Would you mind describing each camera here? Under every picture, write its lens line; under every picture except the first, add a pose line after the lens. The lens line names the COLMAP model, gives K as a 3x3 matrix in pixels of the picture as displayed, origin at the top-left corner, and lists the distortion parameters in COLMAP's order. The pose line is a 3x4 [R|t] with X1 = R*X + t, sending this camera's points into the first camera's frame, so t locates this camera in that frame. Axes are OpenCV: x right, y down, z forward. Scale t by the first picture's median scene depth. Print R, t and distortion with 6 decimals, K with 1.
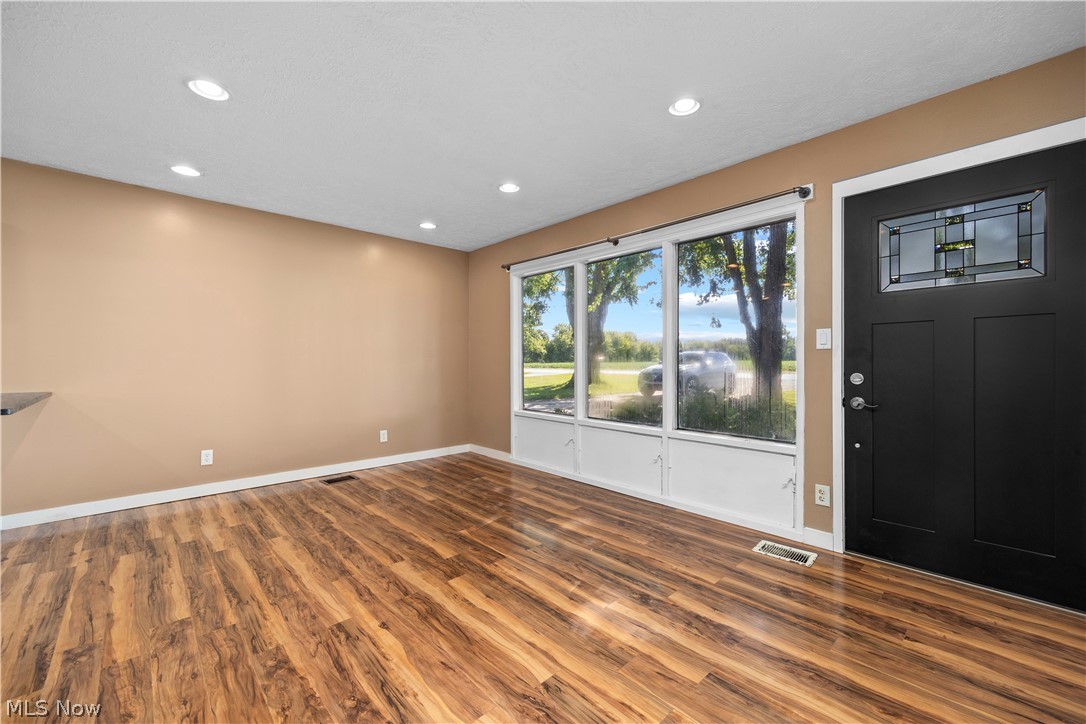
lens RADIAL K [[436.2, 0, 543.0], [0, 436.2, 362.0], [0, 0, 1]] dist [0.000124, -0.000143]
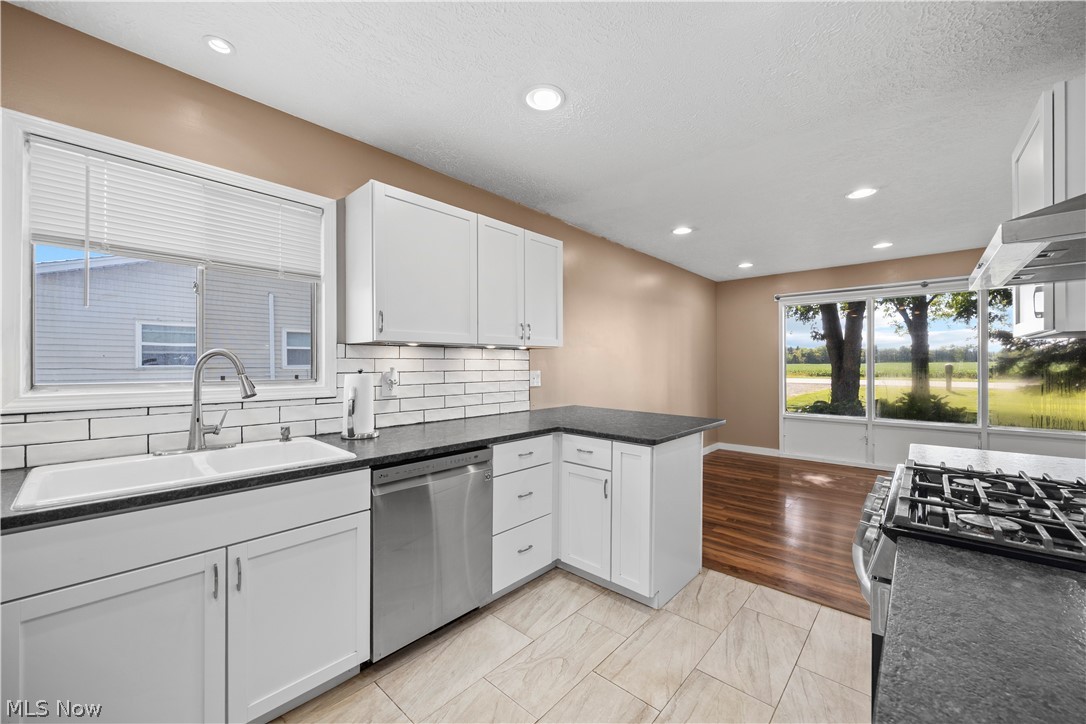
lens RADIAL K [[414.9, 0, 543.0], [0, 414.9, 362.0], [0, 0, 1]] dist [-0.000098, -0.000026]
pose [[0.996020, 0.001533, 0.089119, -1.637815], [-0.000929, 0.999976, -0.006821, -0.056898], [-0.089128, 0.006711, 0.995998, -0.211503]]
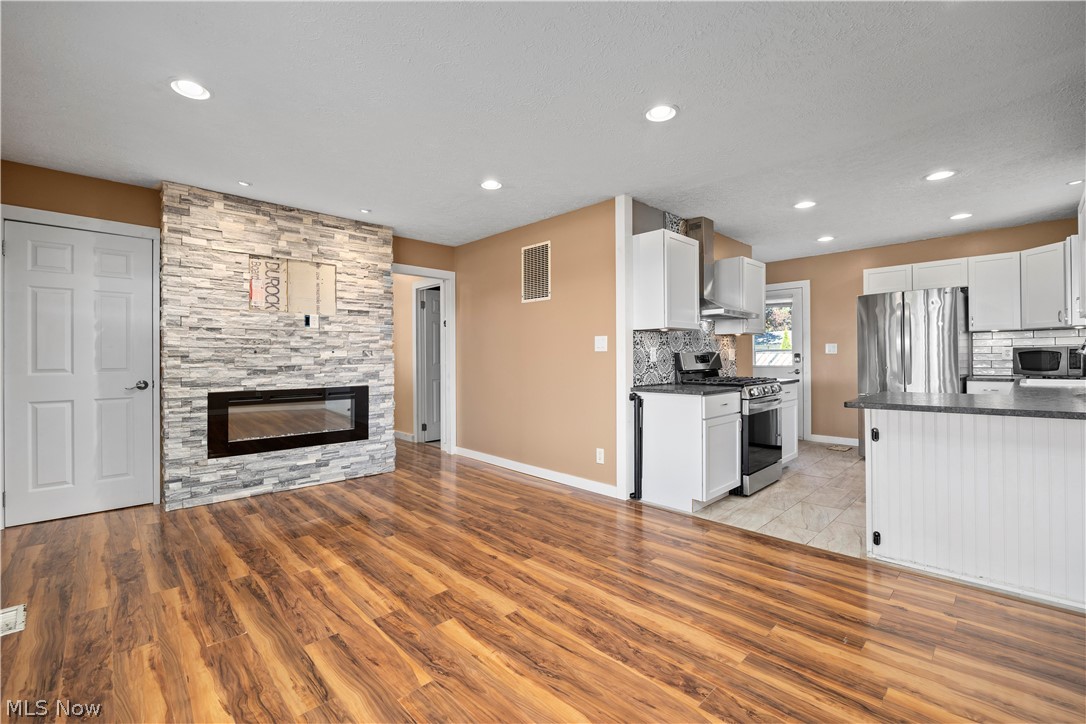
lens RADIAL K [[453.1, 0, 540.6], [0, 453.1, 355.8], [0, 0, 1]] dist [-0.017916, 0.000189]
pose [[-0.999862, 0.004839, -0.015896, -0.373108], [0.004857, 0.999988, -0.001108, -0.010074], [0.015891, -0.001185, -0.999873, 1.823032]]
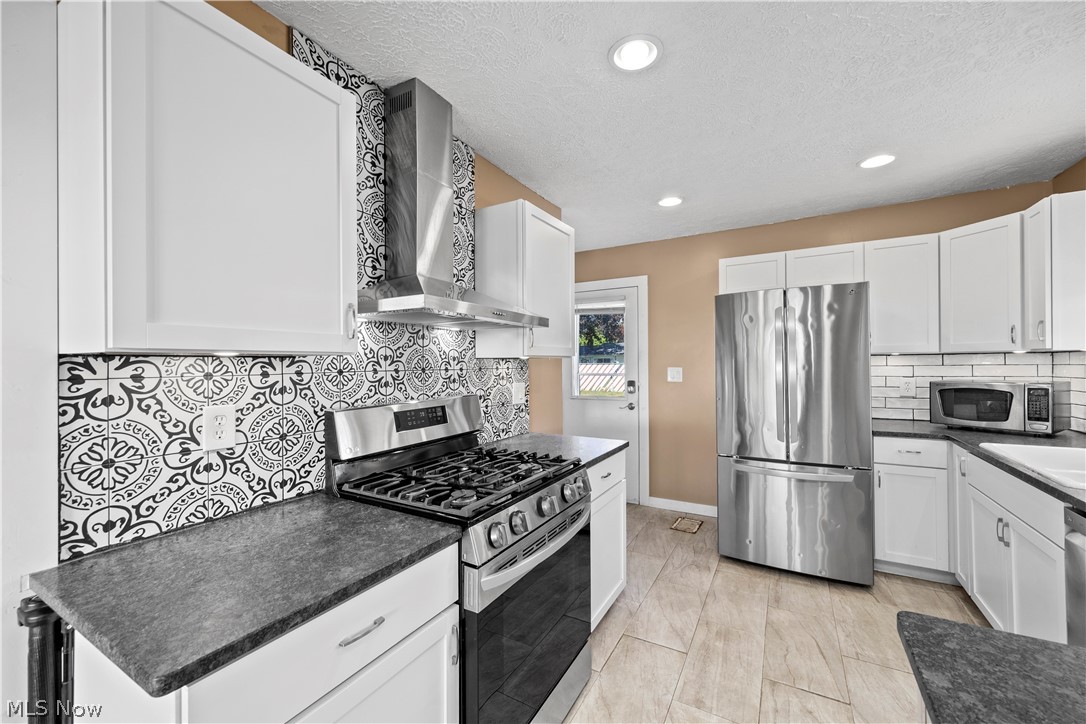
lens RADIAL K [[436.2, 0, 543.0], [0, 436.2, 362.0], [0, 0, 1]] dist [0.000124, -0.000143]
pose [[-0.950675, 0.002312, -0.310181, -1.003658], [0.003992, 0.999981, -0.004784, -0.085964], [0.310164, -0.005786, -0.950666, 0.821882]]
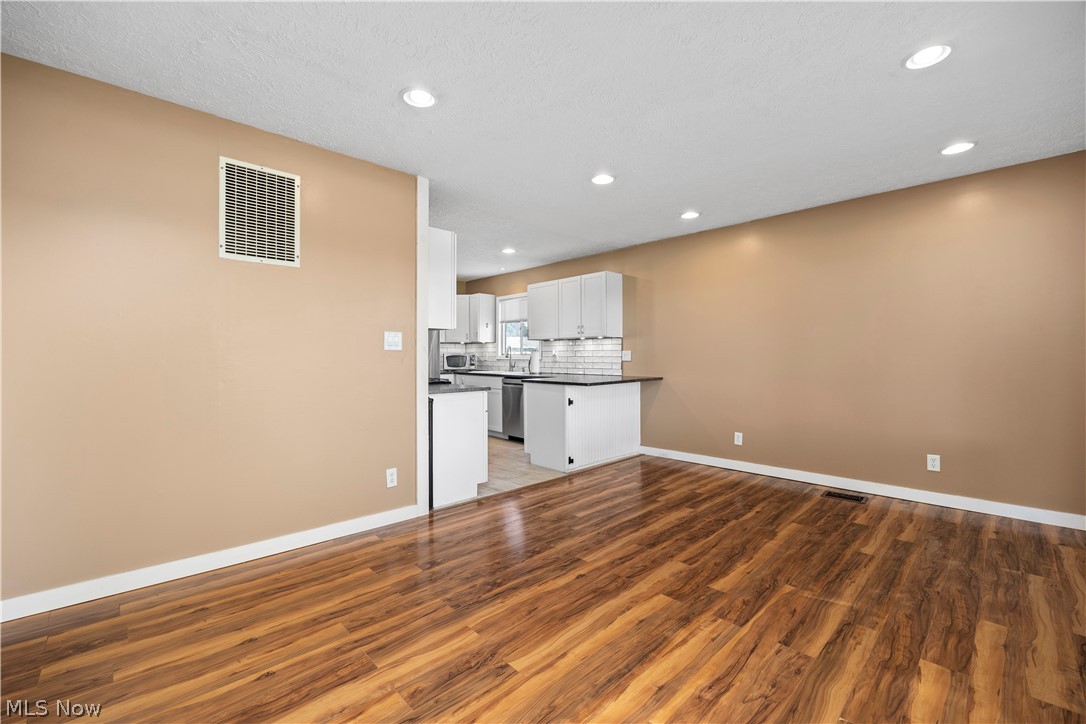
lens RADIAL K [[453.1, 0, 540.6], [0, 453.1, 355.8], [0, 0, 1]] dist [-0.017916, 0.000189]
pose [[0.003206, -0.004450, -0.999985, 0.682508], [0.000509, 0.999990, -0.004448, -0.003580], [0.999995, -0.000495, 0.003209, 0.673802]]
